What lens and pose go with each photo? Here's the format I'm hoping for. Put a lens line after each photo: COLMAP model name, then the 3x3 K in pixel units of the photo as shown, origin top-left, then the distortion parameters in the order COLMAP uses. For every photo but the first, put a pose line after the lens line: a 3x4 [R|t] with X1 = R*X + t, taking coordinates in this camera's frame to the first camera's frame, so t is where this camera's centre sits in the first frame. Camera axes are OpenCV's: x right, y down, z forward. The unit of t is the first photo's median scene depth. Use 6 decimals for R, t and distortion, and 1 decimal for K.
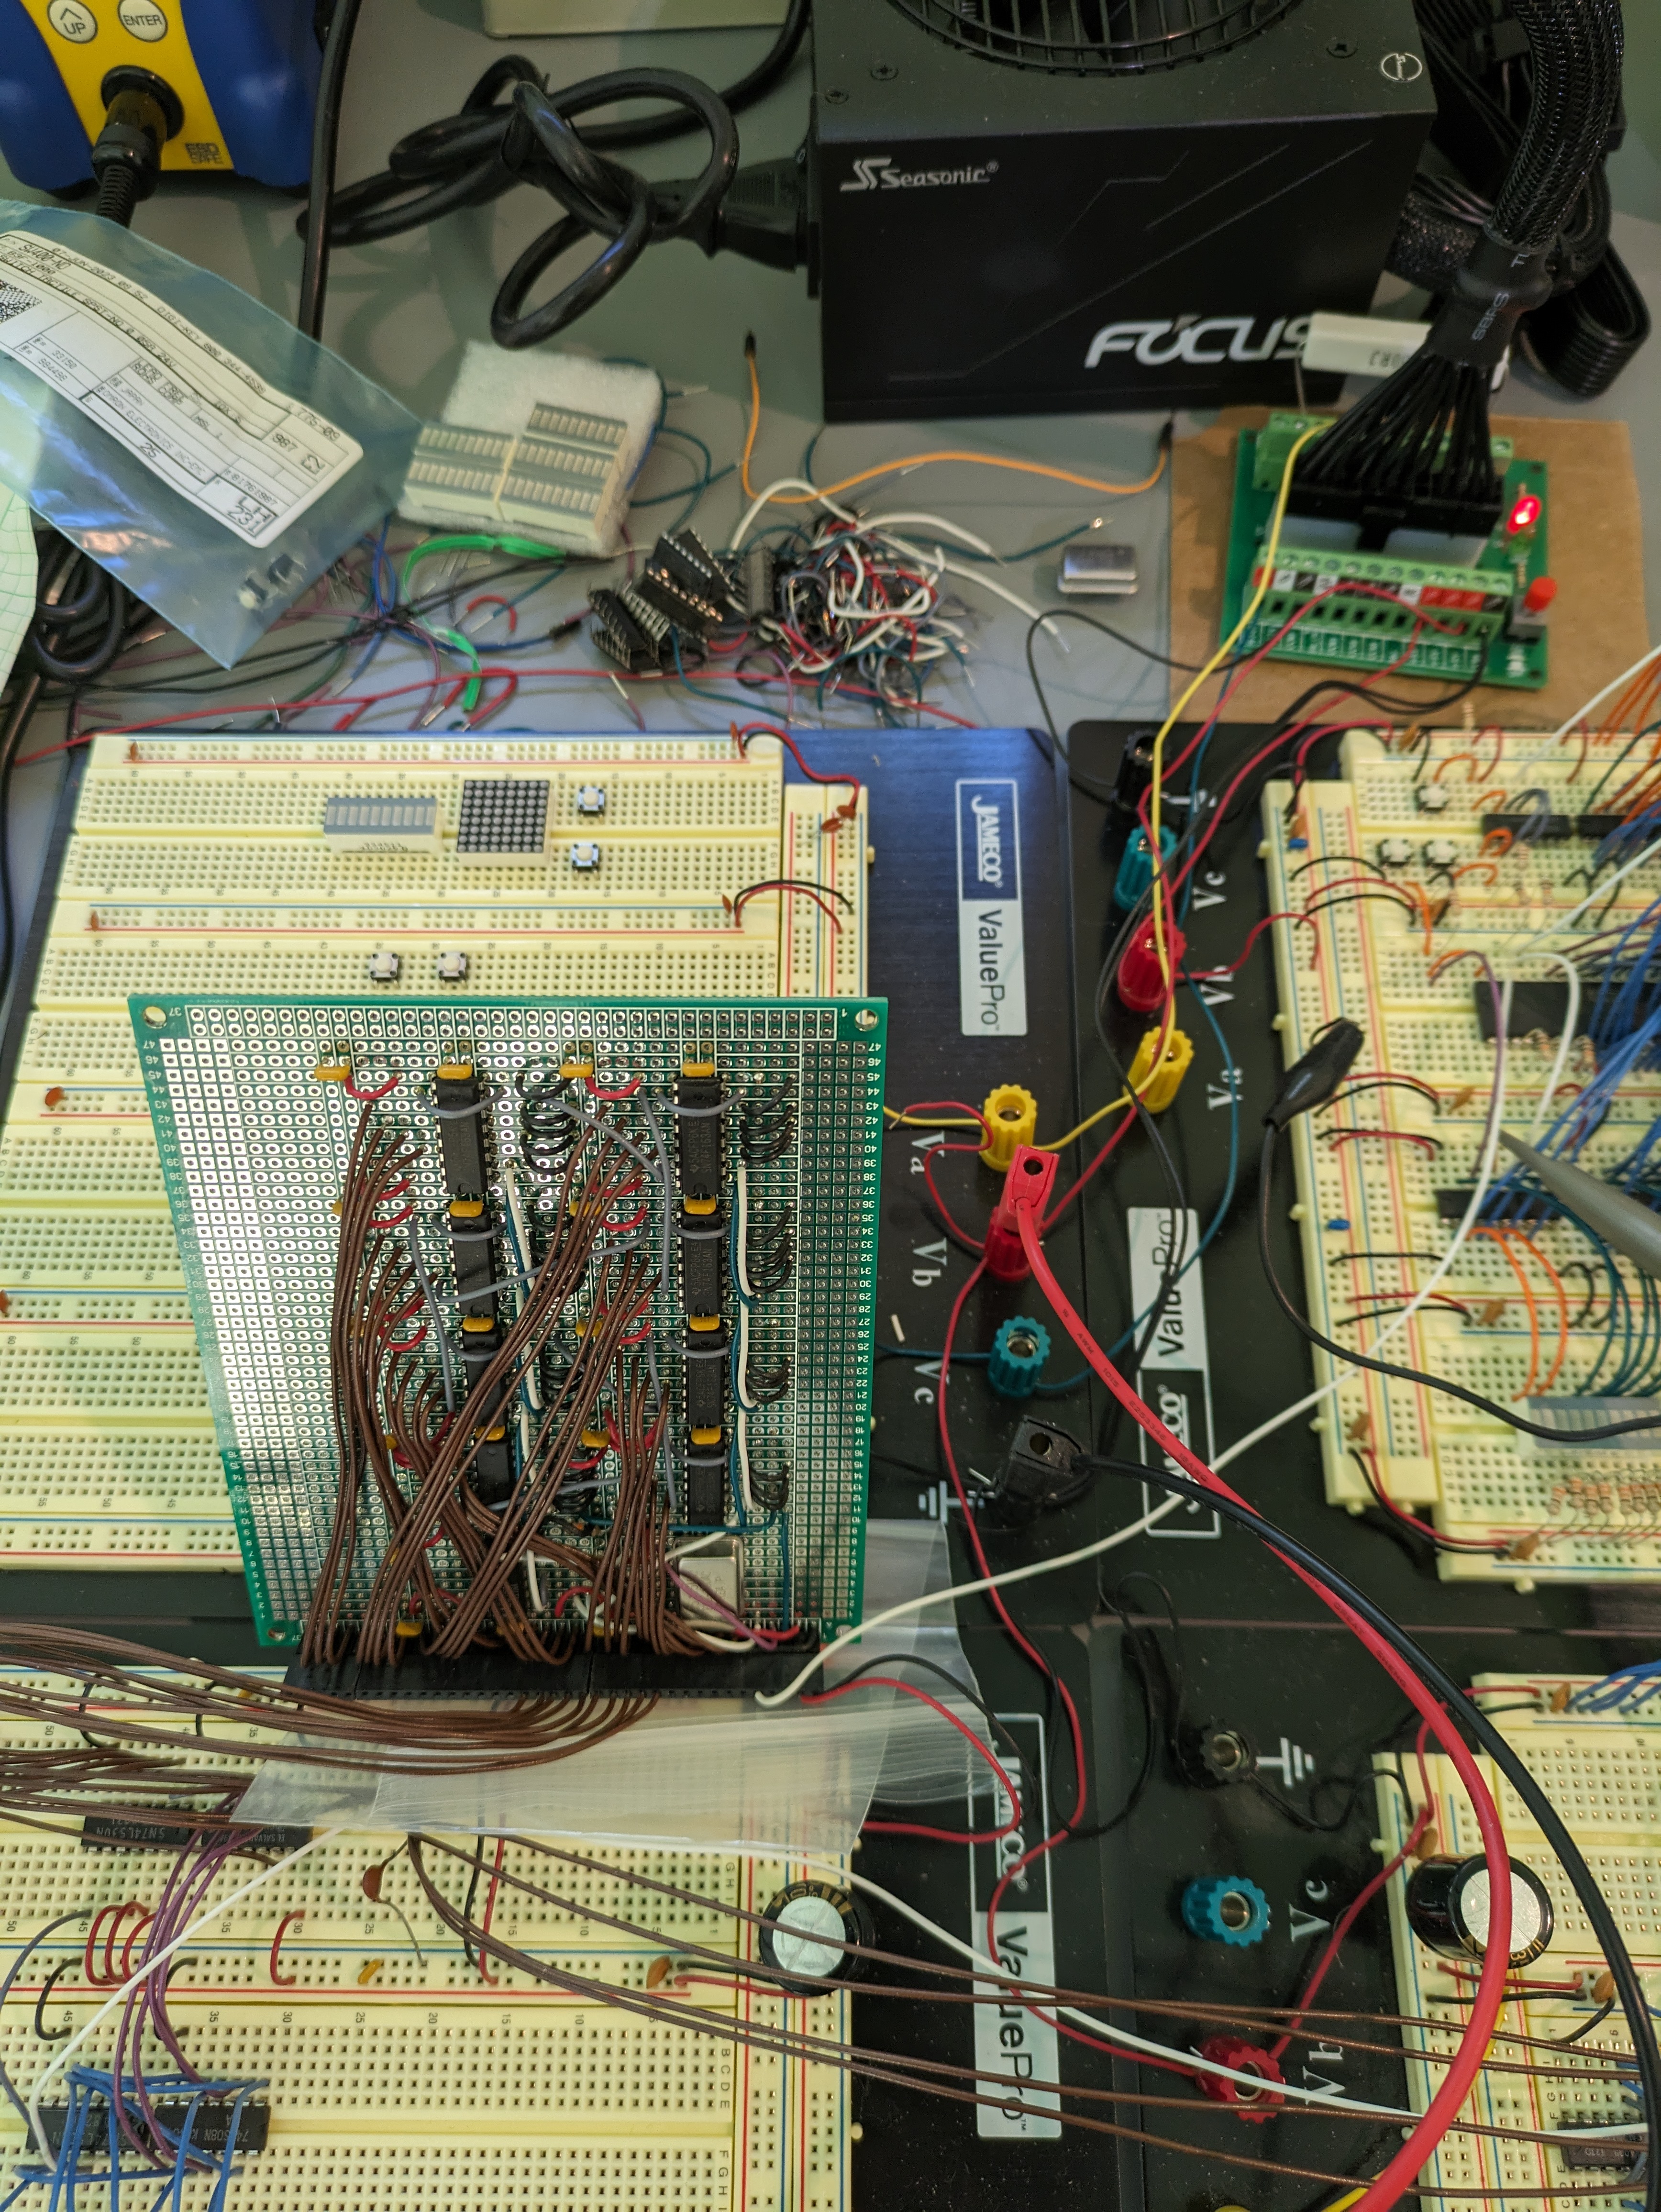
lens RADIAL K [[1684.1, 0, 830.5], [0, 1684.1, 1106.0], [0, 0, 1]] dist [0.071652, -0.089981]
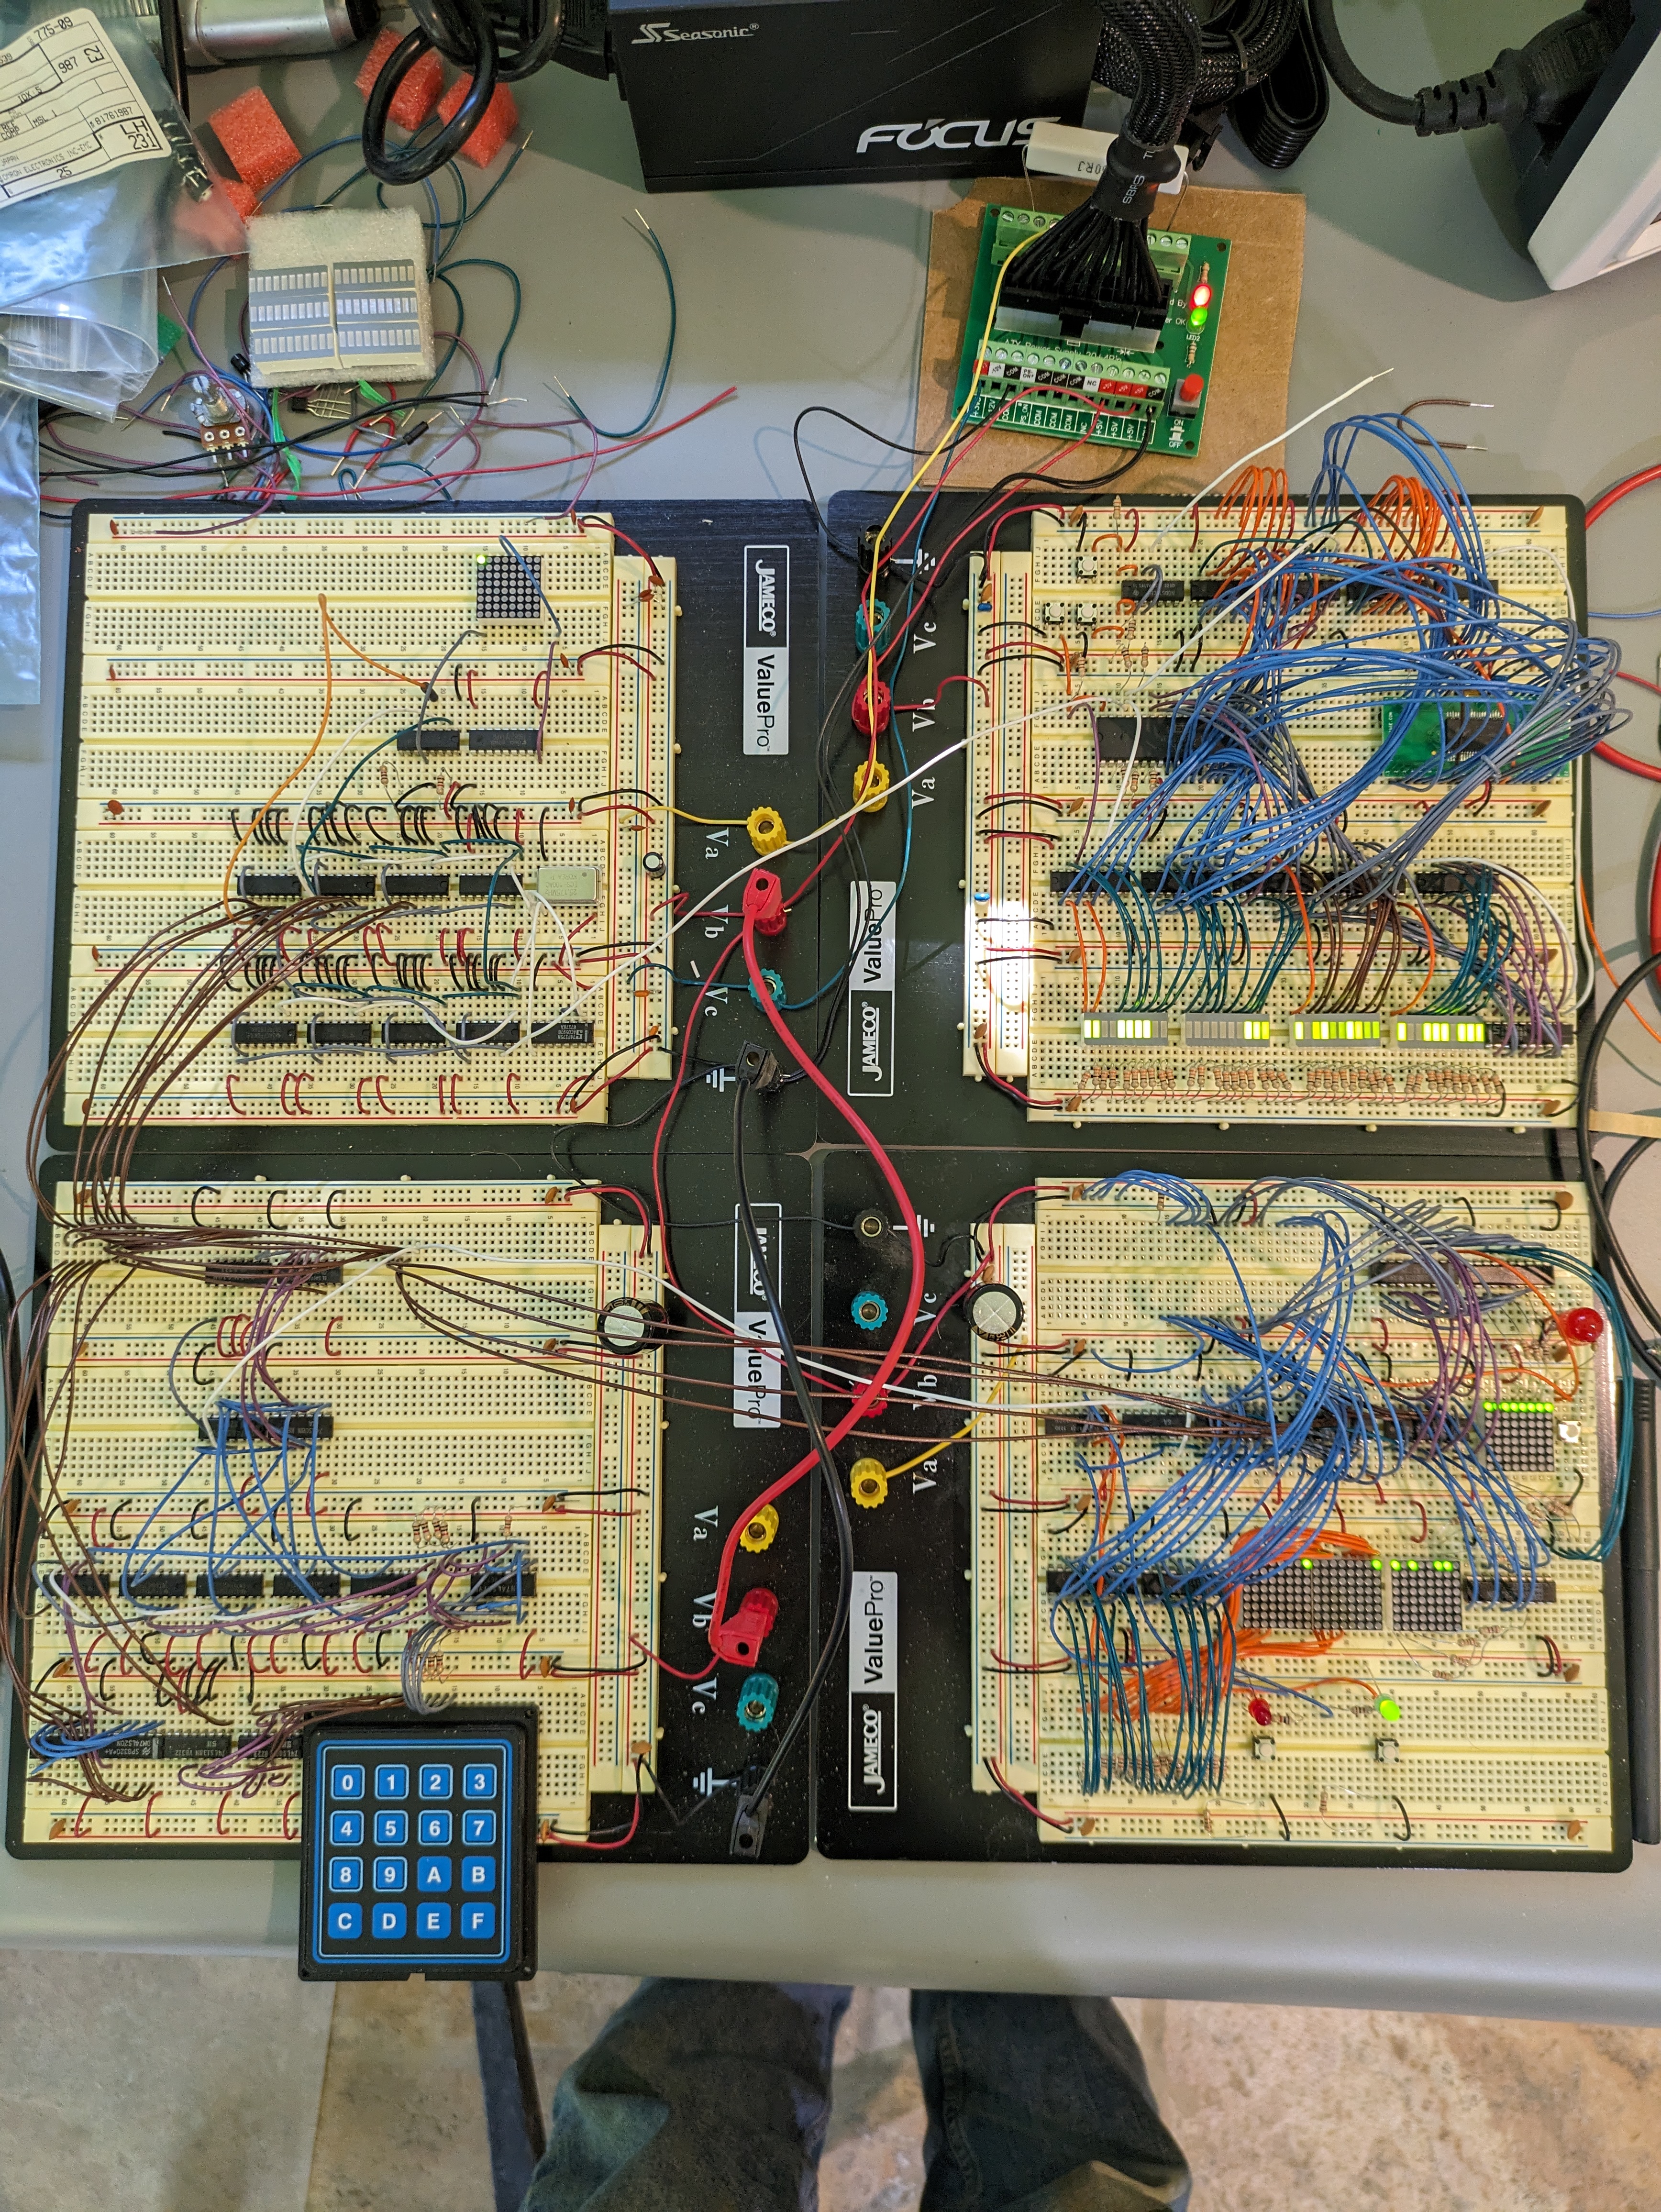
lens RADIAL K [[1684.1, 0, 830.5], [0, 1684.1, 1106.0], [0, 0, 1]] dist [0.071652, -0.089981]
pose [[0.999932, -0.011645, -0.000427, 0.150134], [0.011191, 0.949488, 0.313603, -0.208222], [-0.003247, -0.313586, 0.949554, -0.446053]]
